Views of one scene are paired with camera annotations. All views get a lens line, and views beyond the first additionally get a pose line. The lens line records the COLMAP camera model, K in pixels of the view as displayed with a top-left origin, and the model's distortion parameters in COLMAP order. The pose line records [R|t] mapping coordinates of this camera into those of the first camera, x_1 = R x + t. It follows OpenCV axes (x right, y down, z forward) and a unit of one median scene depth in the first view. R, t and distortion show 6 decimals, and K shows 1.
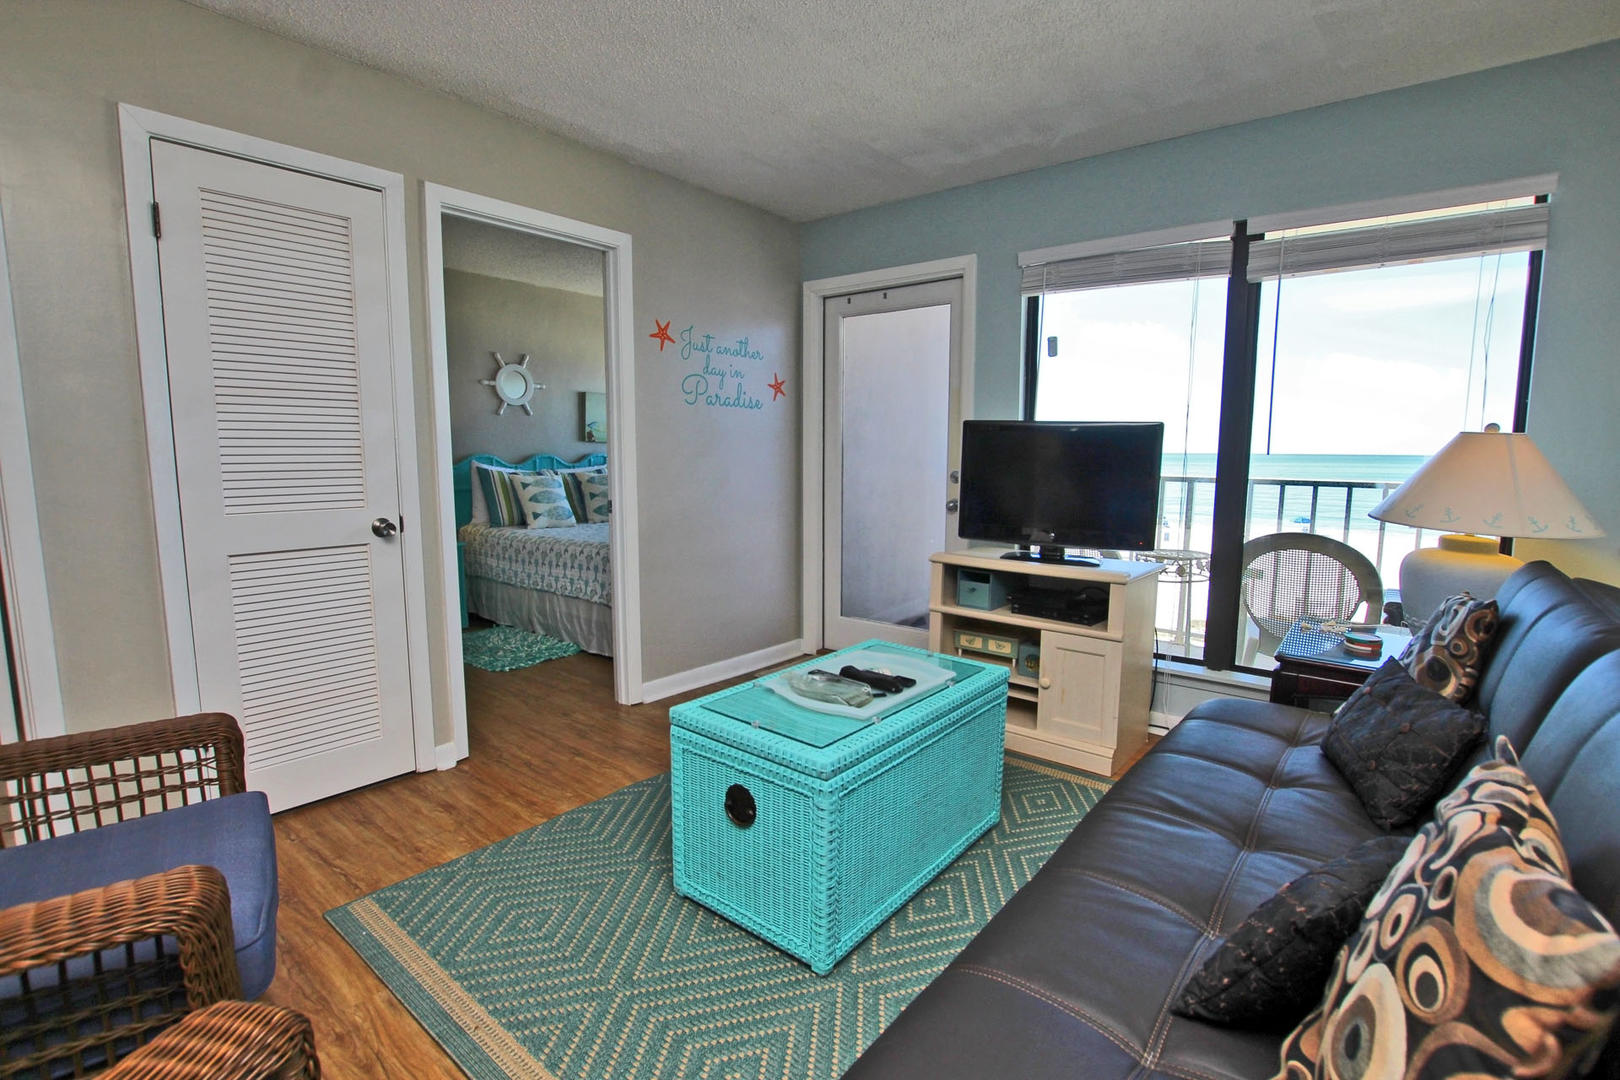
lens RADIAL K [[752.5, 0, 802.3], [0, 752.5, 538.8], [0, 0, 1]] dist [-0.028298, 0.000030]
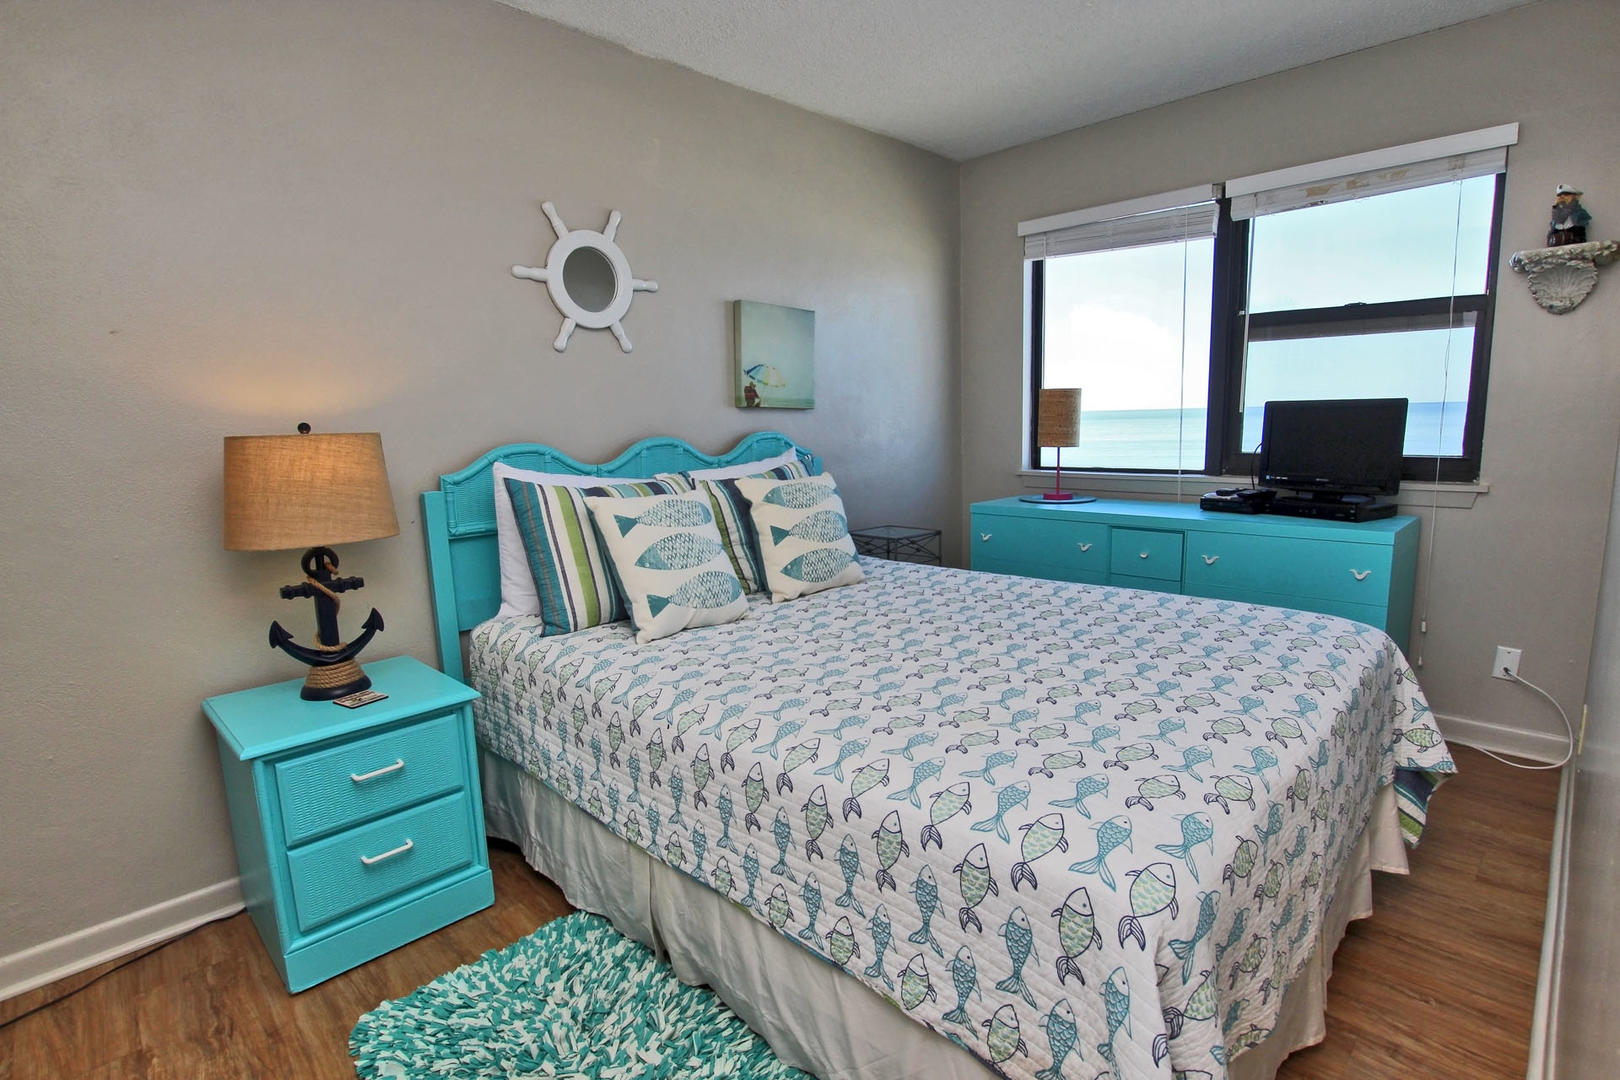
lens RADIAL K [[752.5, 0, 810.6], [0, 752.5, 540.2], [0, 0, 1]] dist [-0.028298, 0.000030]
pose [[0.996062, -0.017657, -0.086880, -0.236909], [0.021946, 0.998574, 0.048659, -0.078479], [0.085897, -0.050374, 0.995030, 0.610580]]
